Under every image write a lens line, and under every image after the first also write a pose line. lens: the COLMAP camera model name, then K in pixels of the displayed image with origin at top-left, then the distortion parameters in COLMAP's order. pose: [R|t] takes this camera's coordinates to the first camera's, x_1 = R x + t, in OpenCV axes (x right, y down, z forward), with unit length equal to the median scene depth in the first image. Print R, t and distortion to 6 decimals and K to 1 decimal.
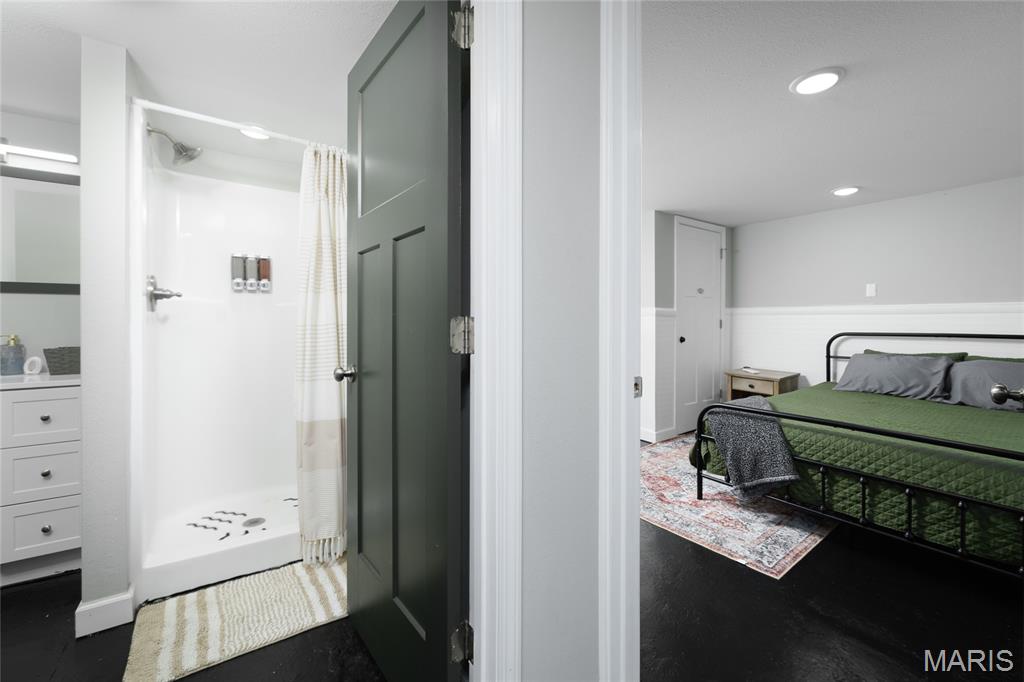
lens RADIAL K [[417.3, 0, 533.1], [0, 417.3, 323.2], [0, 0, 1]] dist [0.002107, -0.001564]
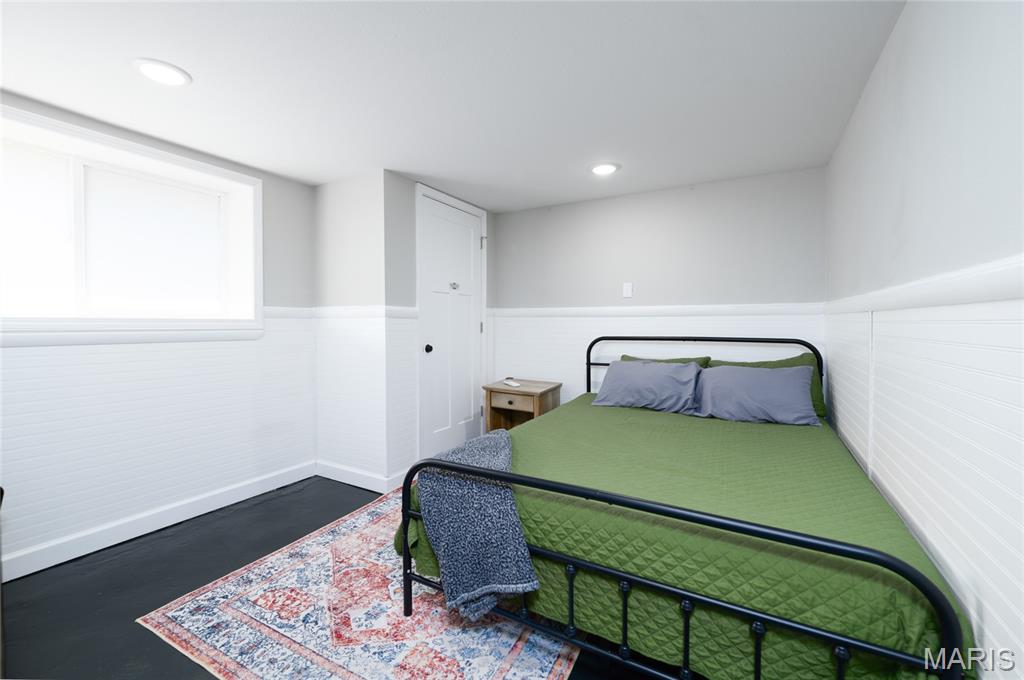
lens RADIAL K [[419.6, 0, 510.4], [0, 419.6, 335.3], [0, 0, 1]] dist [-0.000594, -0.002091]
pose [[0.914235, -0.013550, 0.404958, 0.225038], [0.005052, 0.999744, 0.022047, -0.001300], [-0.405153, -0.018110, 0.914069, 0.293289]]
